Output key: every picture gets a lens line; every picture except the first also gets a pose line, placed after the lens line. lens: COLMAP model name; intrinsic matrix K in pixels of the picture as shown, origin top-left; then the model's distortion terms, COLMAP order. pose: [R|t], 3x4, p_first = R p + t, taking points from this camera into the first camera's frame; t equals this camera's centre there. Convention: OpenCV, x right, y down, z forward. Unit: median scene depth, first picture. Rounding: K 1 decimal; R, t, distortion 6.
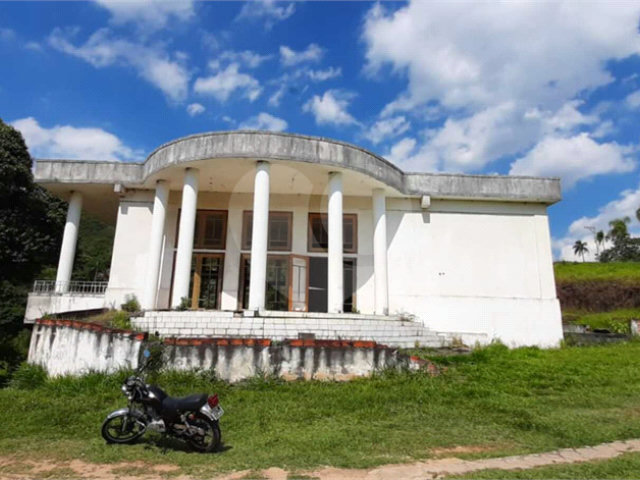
lens RADIAL K [[466.3, 0, 320.0], [0, 466.3, 240.0], [0, 0, 1]] dist [0.025047, 0.000865]
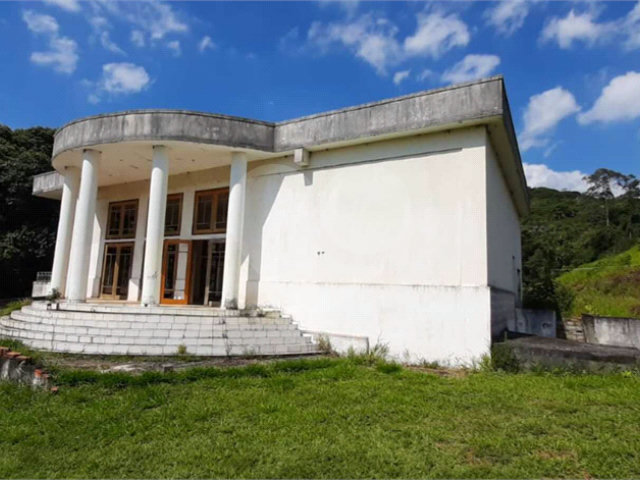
lens RADIAL K [[466.3, 0, 320.0], [0, 466.3, 240.0], [0, 0, 1]] dist [0.025047, 0.000865]
pose [[0.791246, -0.055140, -0.609007, 0.723666], [0.100174, 0.994160, 0.040139, 0.023446], [0.603237, -0.092767, 0.792149, 0.428489]]
